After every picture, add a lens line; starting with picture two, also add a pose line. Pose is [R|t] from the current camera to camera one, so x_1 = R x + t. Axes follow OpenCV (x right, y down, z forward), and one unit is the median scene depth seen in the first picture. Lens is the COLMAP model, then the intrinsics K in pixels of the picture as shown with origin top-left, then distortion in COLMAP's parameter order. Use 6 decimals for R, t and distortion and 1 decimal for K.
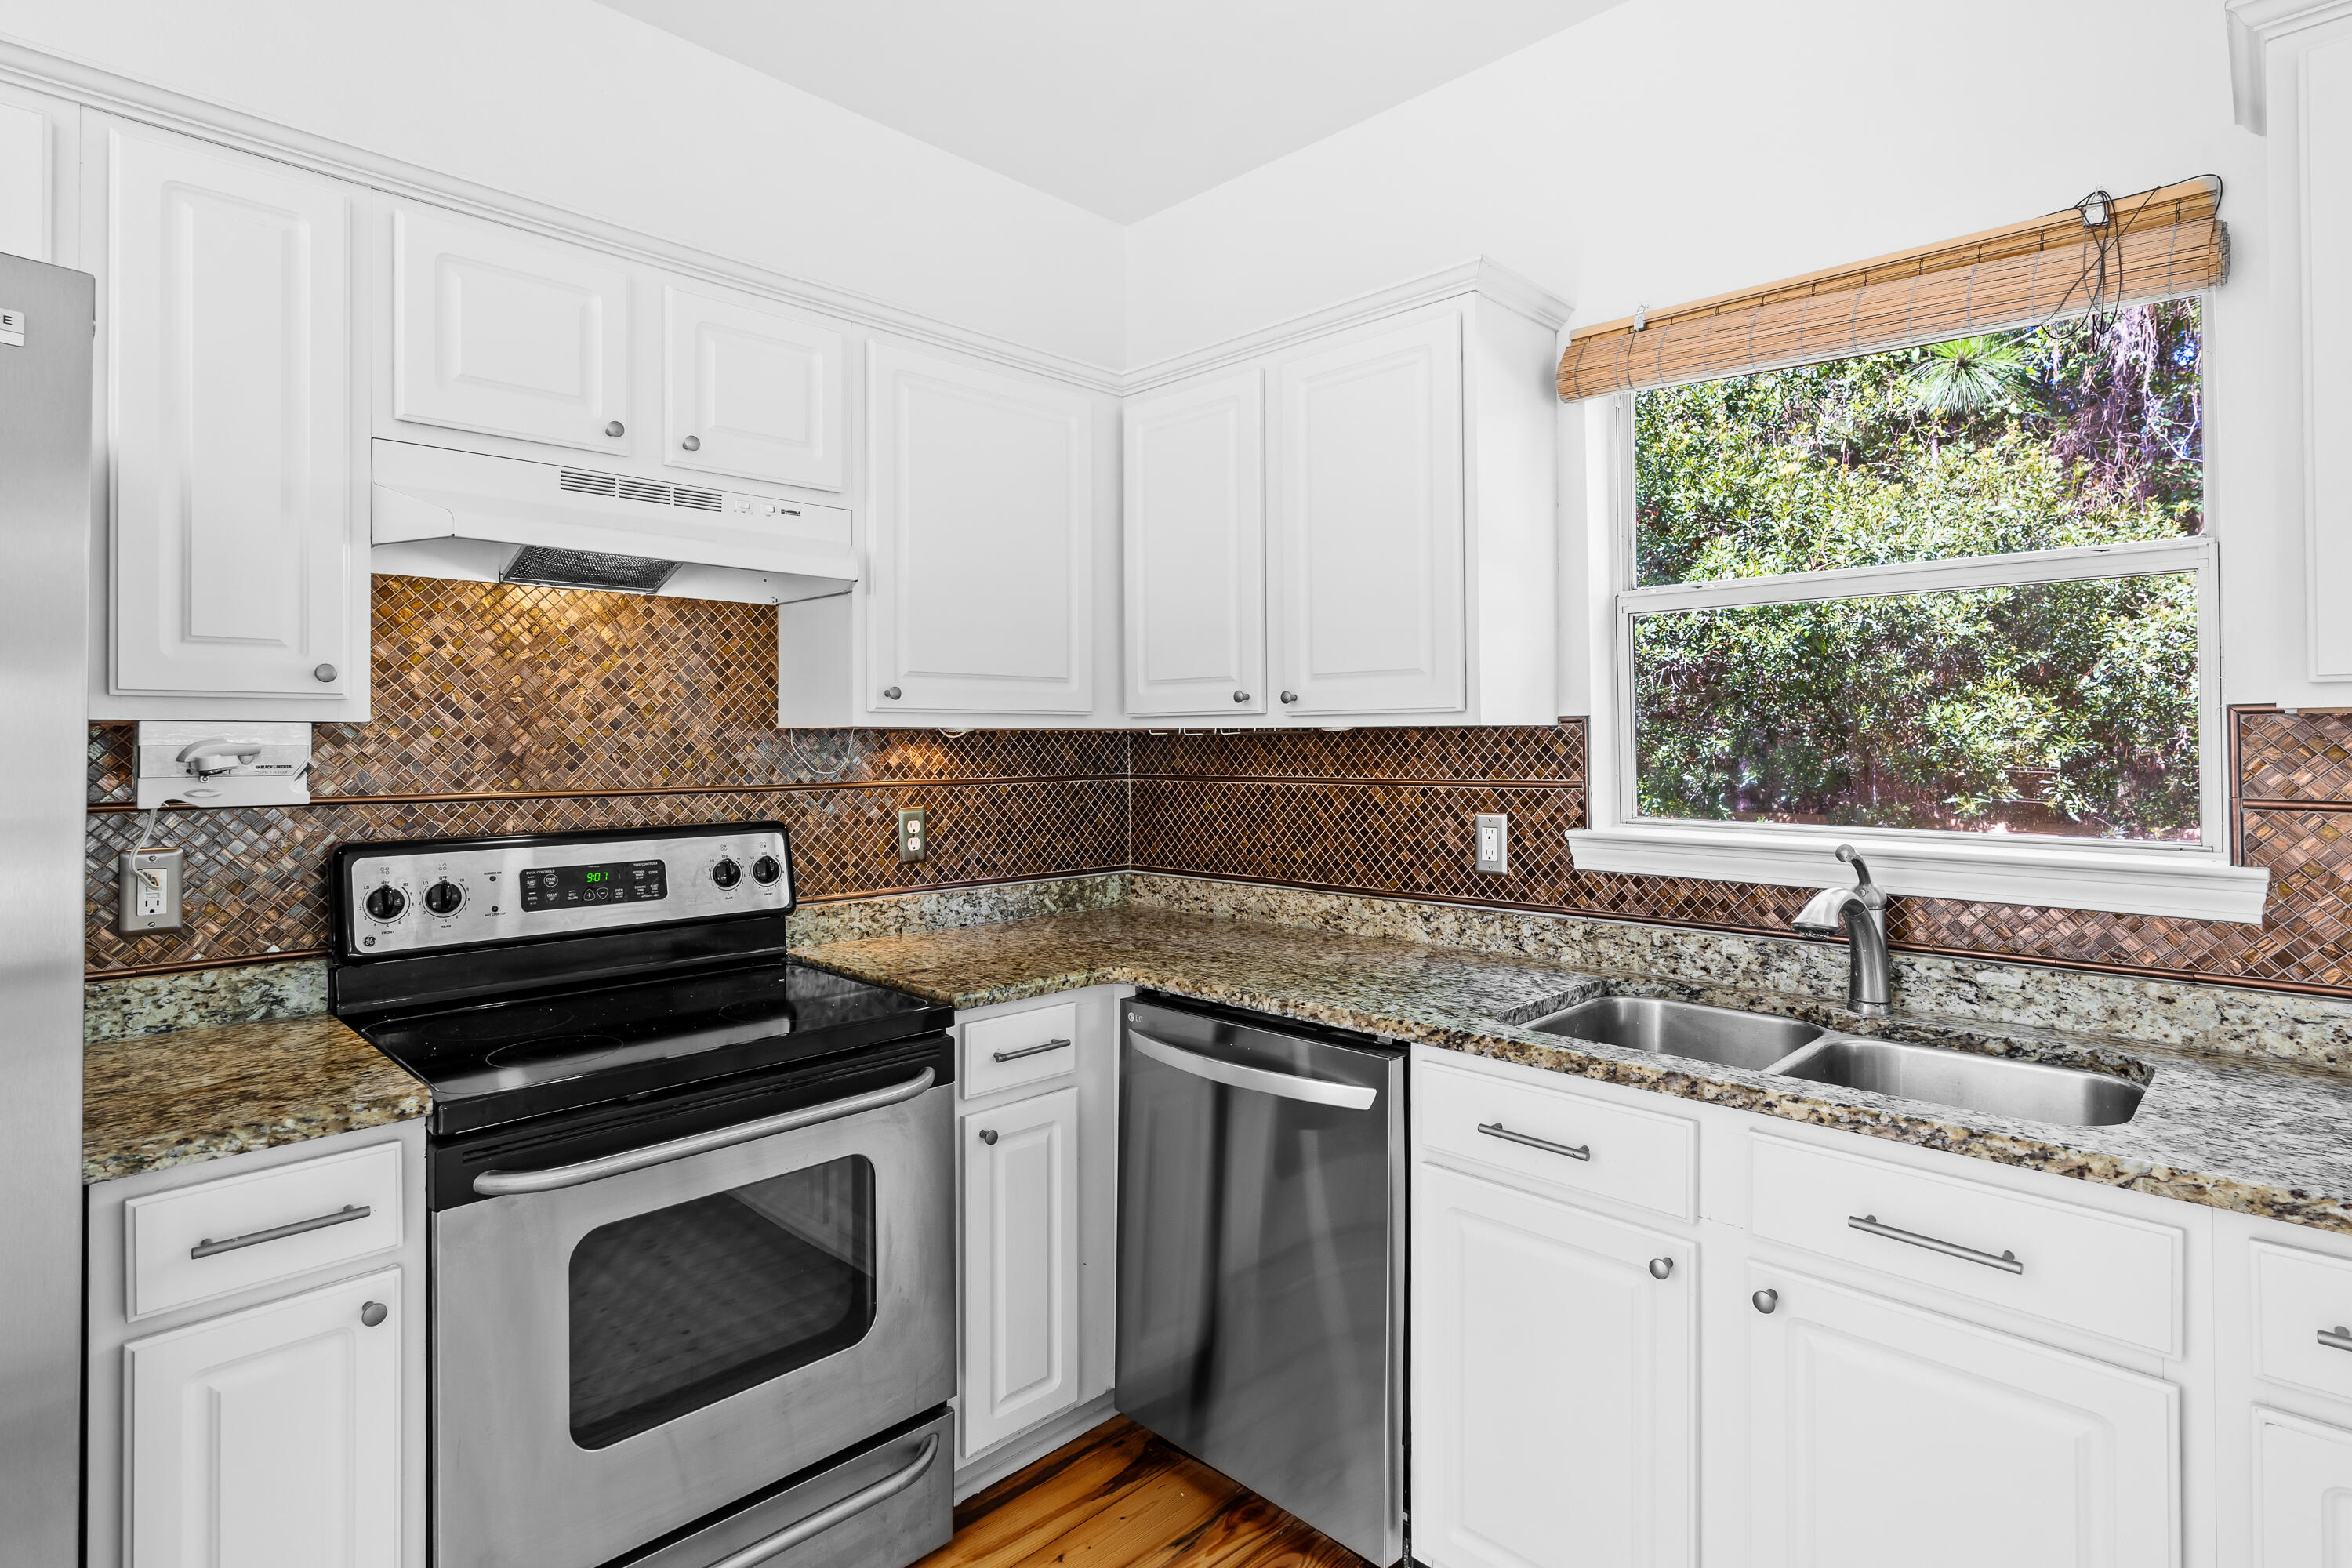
lens RADIAL K [[1168.7, 0, 1173.1], [0, 1168.7, 731.0], [0, 0, 1]] dist [-0.006588, 0.001175]
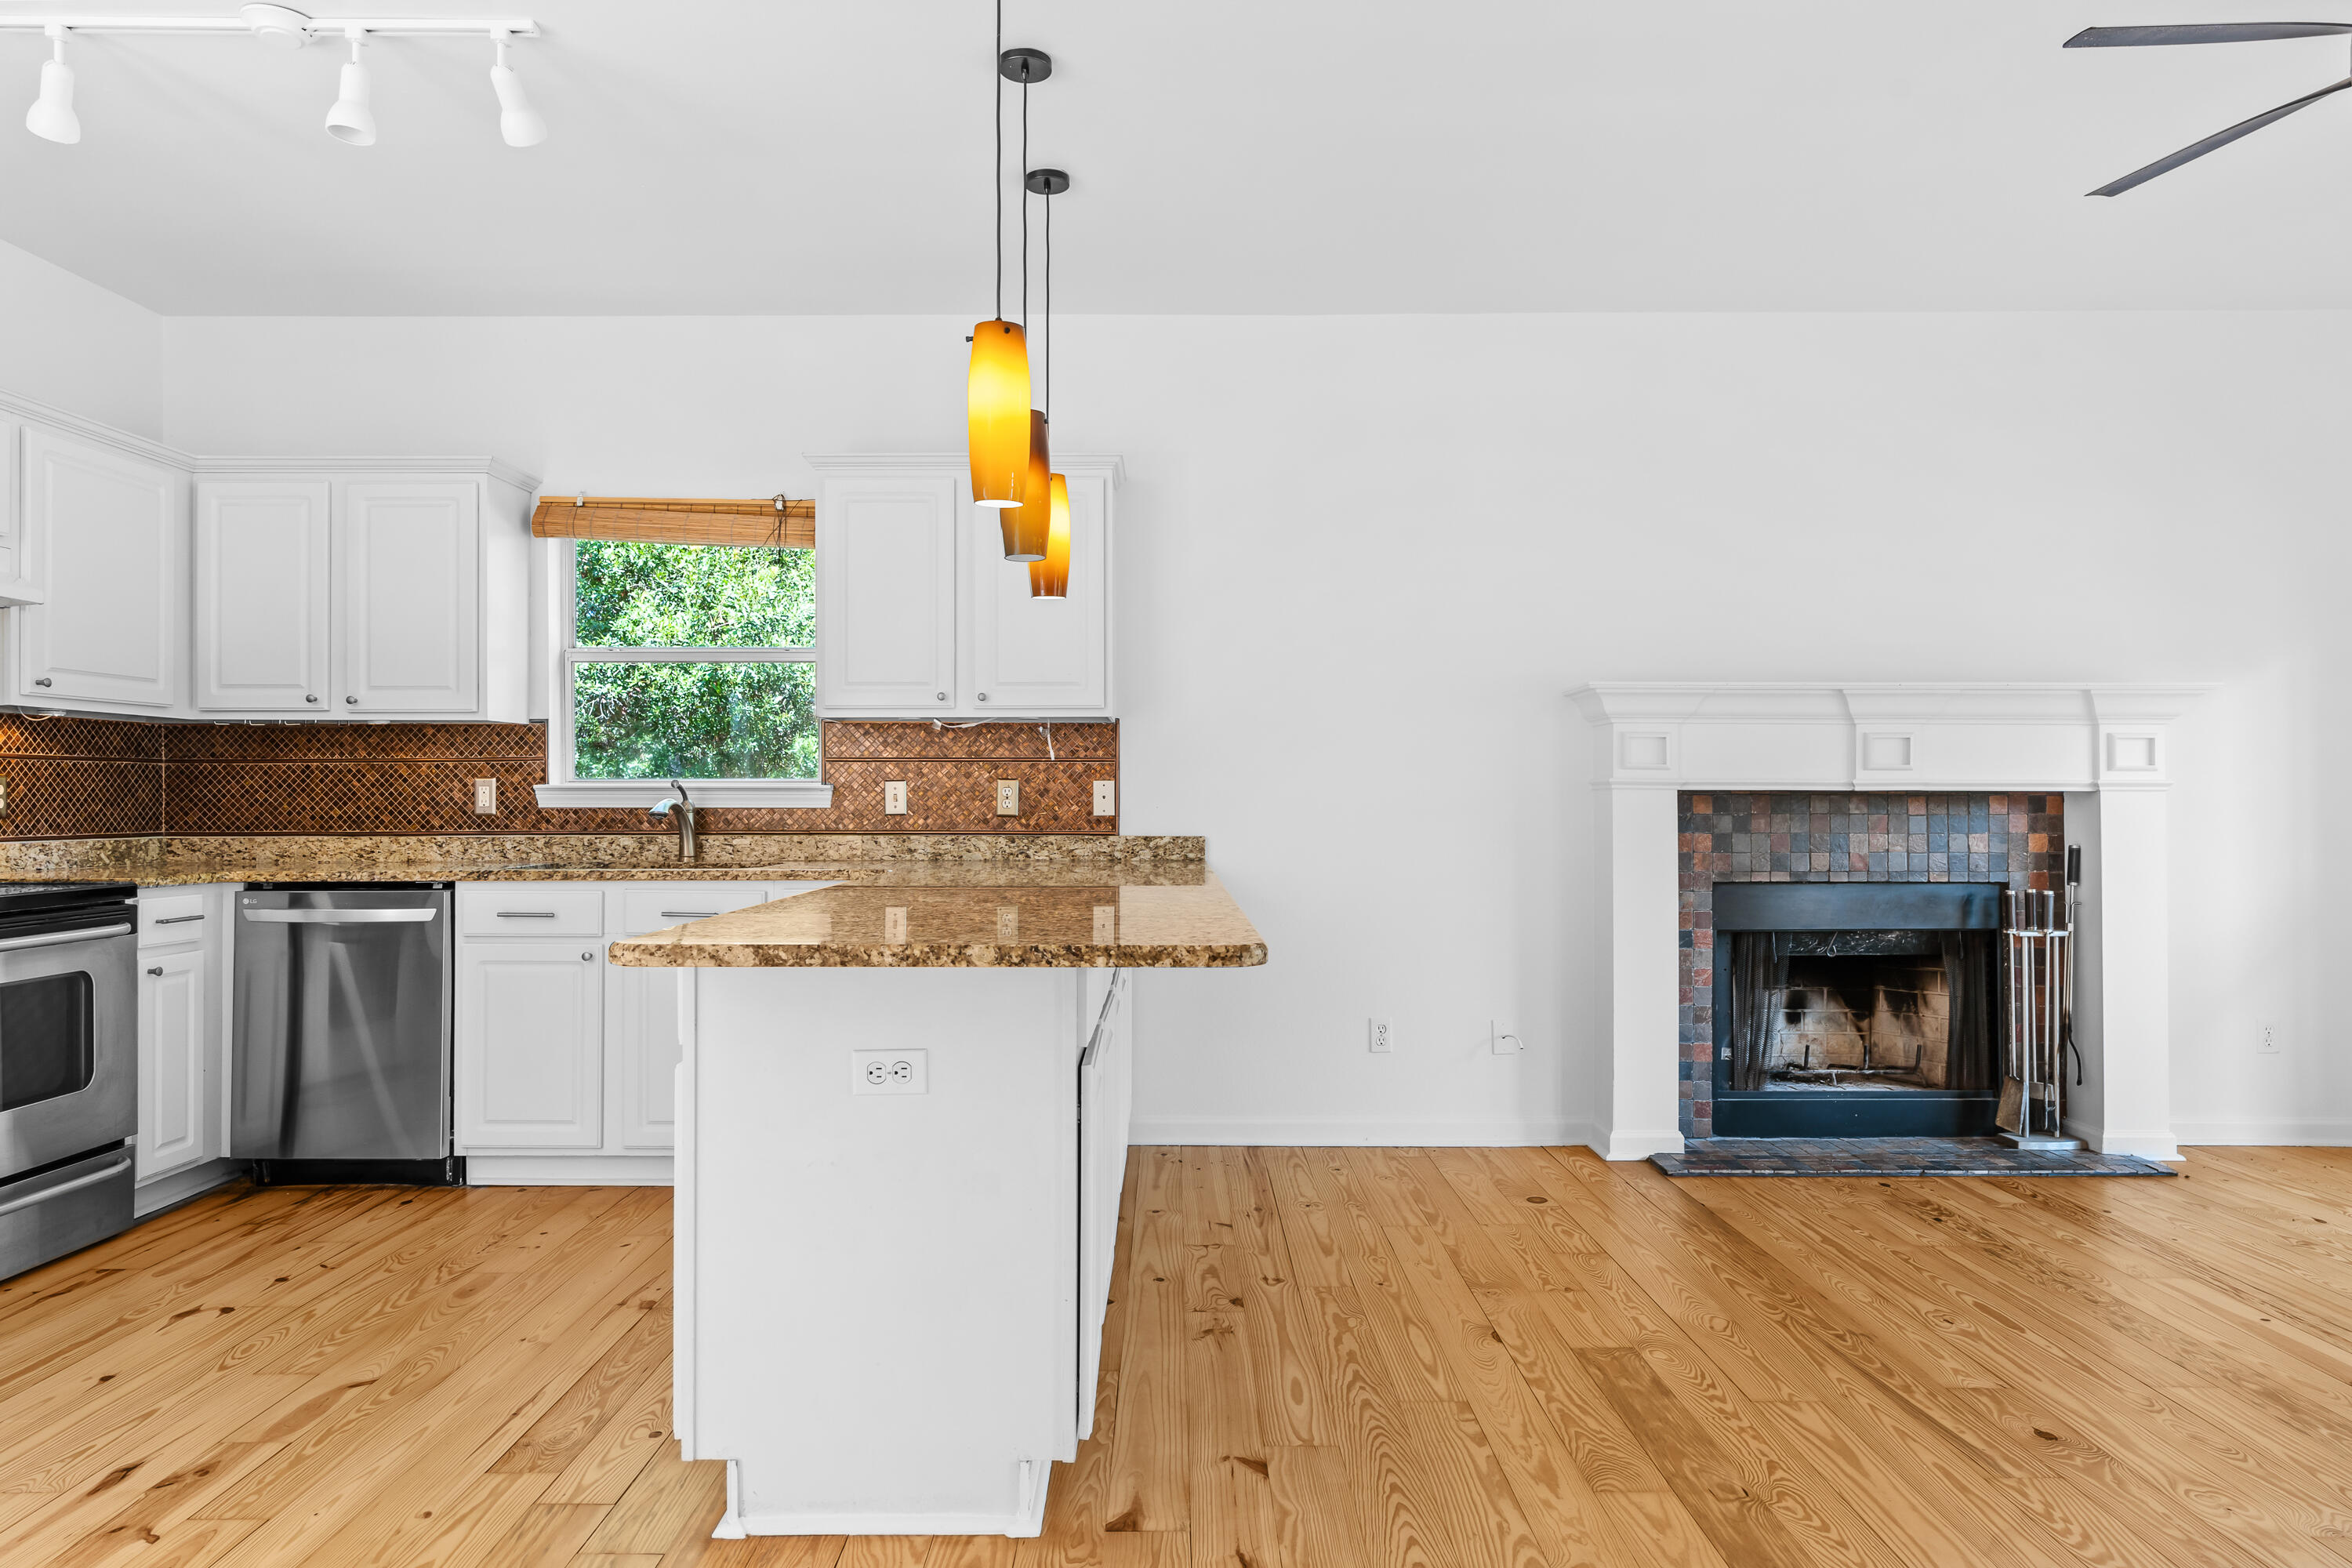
lens RADIAL K [[1437.8, 0, 1163.3], [0, 1437.8, 790.9], [0, 0, 1]] dist [-0.000268, 0.002170]
pose [[0.716015, 0.005682, 0.698062, -0.478605], [-0.008396, 0.999965, 0.000473, 0.084993], [-0.698035, -0.006200, 0.716037, -1.165486]]
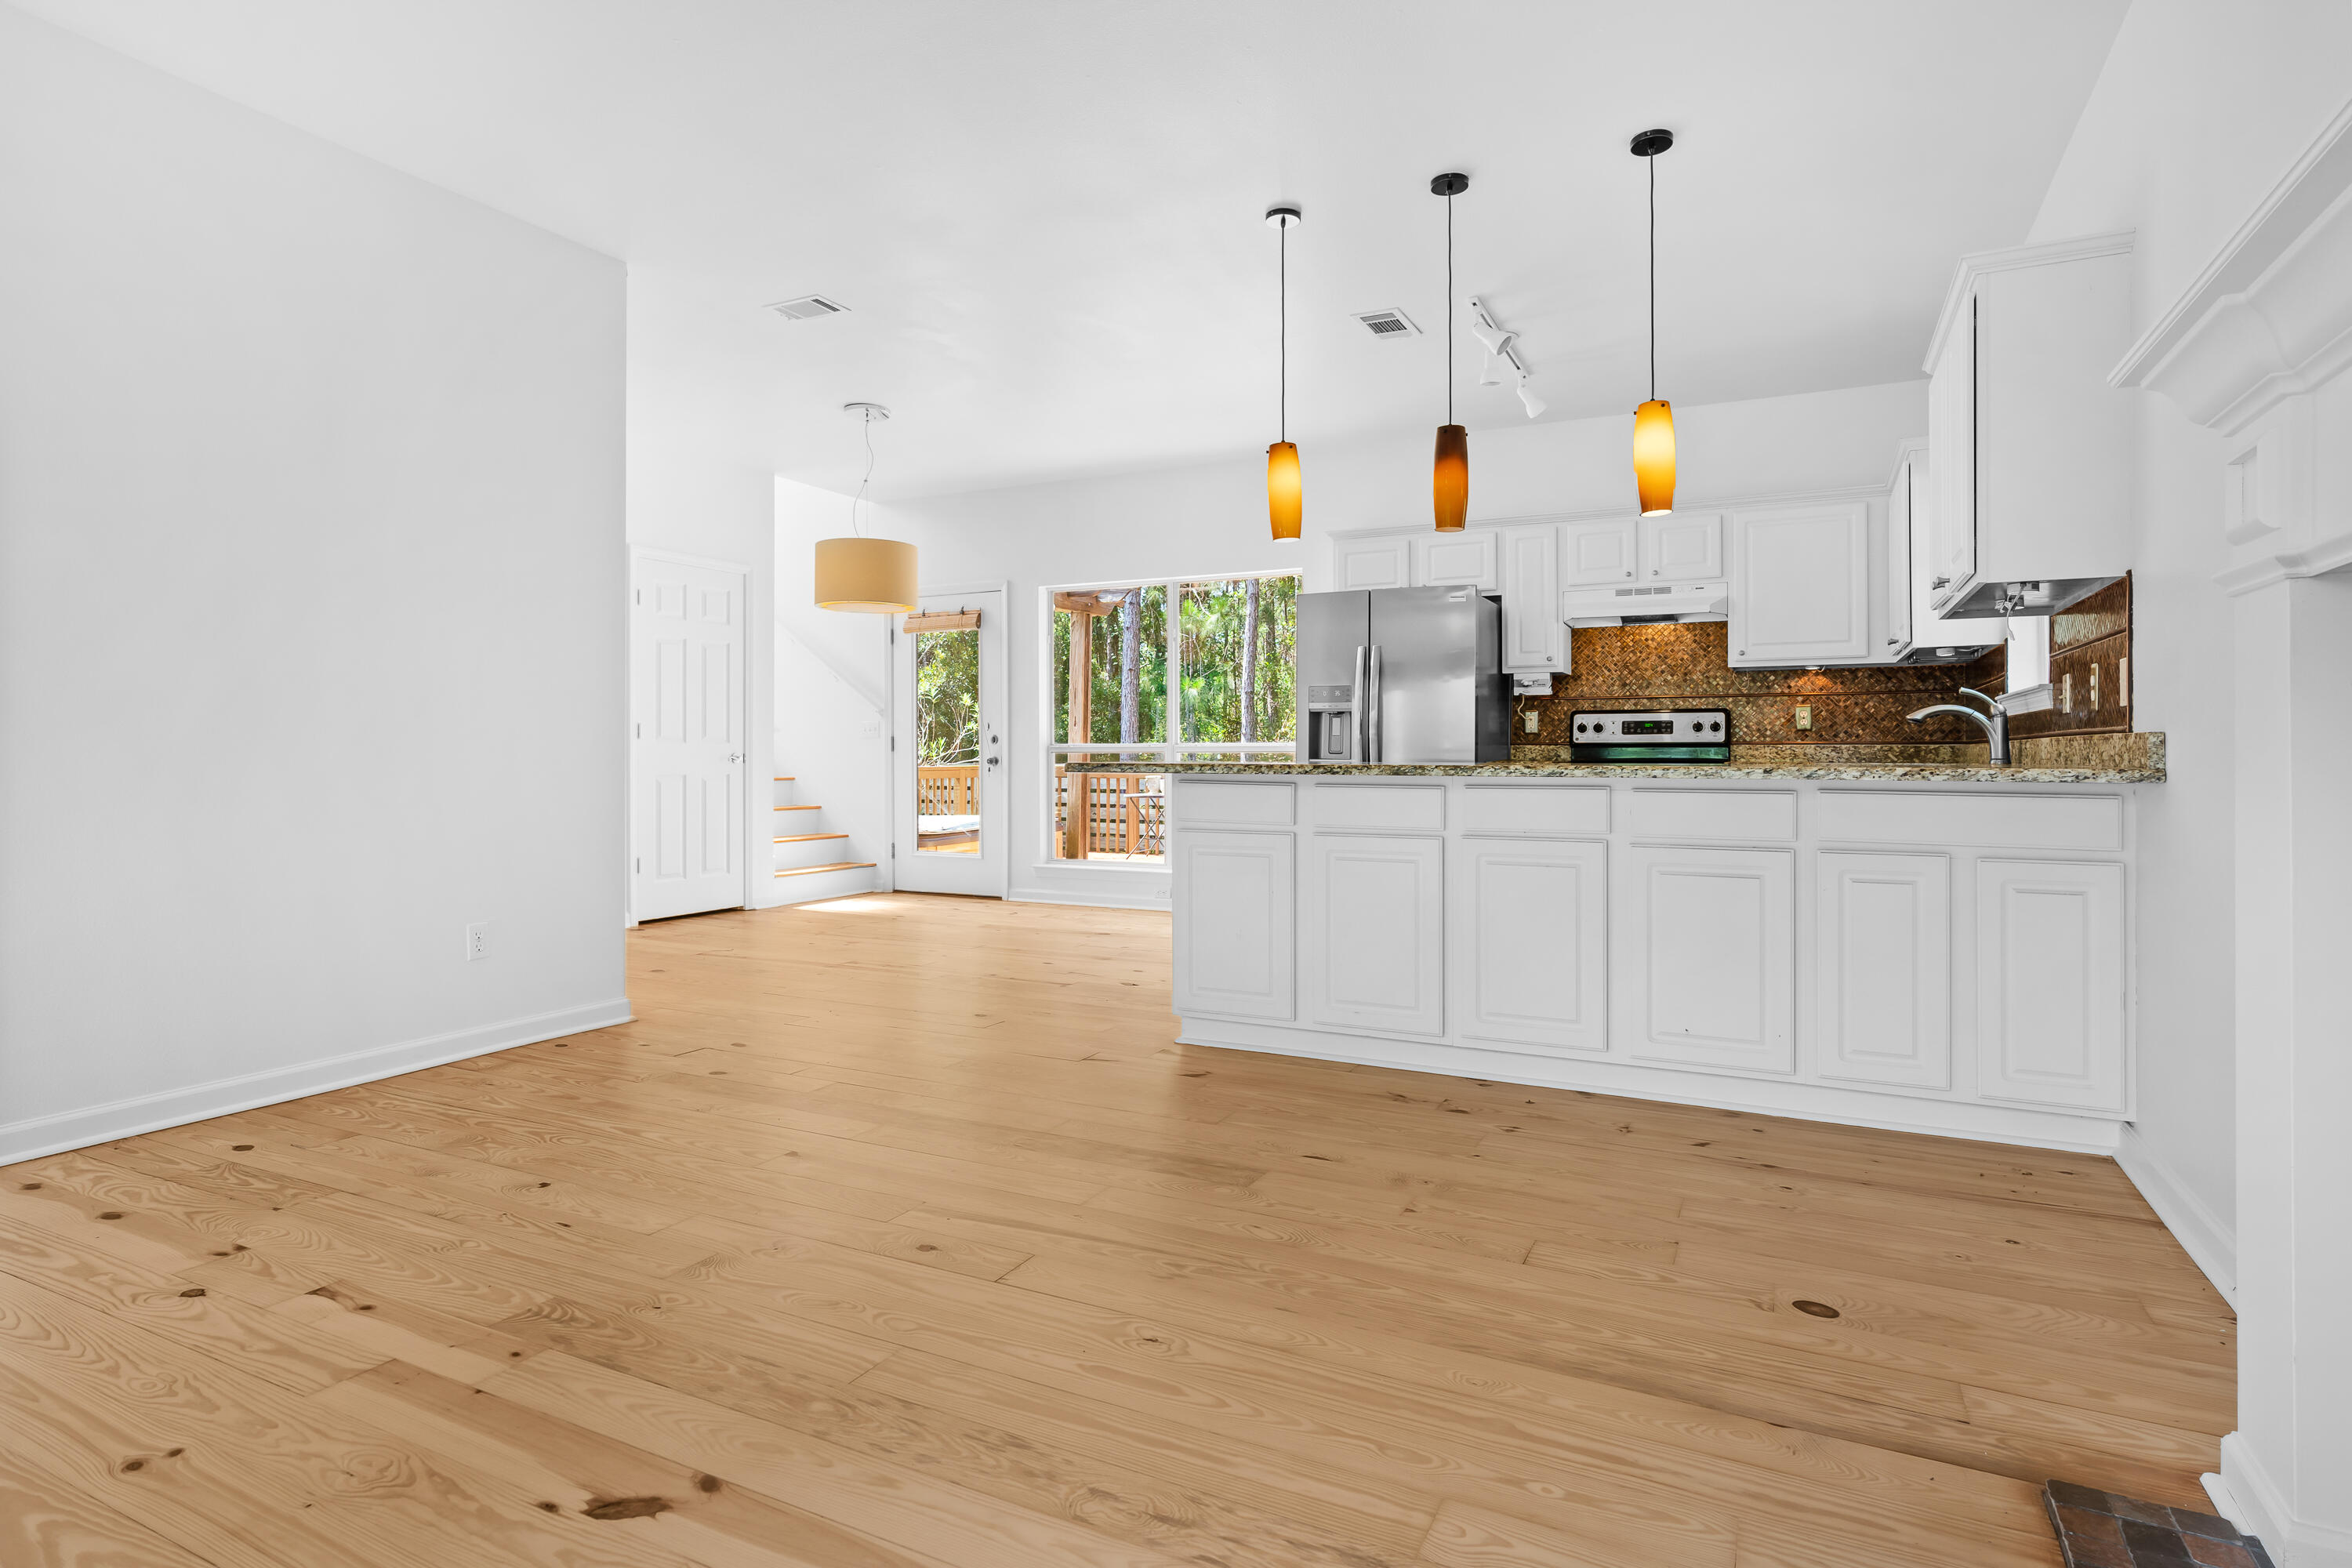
lens RADIAL K [[1226.8, 0, 1170.8], [0, 1226.8, 749.4], [0, 0, 1]] dist [-0.002333, -0.000678]
pose [[0.303496, -0.001043, -0.952832, 1.879226], [0.007719, 0.999969, 0.001364, 0.160209], [0.952801, -0.007769, 0.303495, -0.958649]]
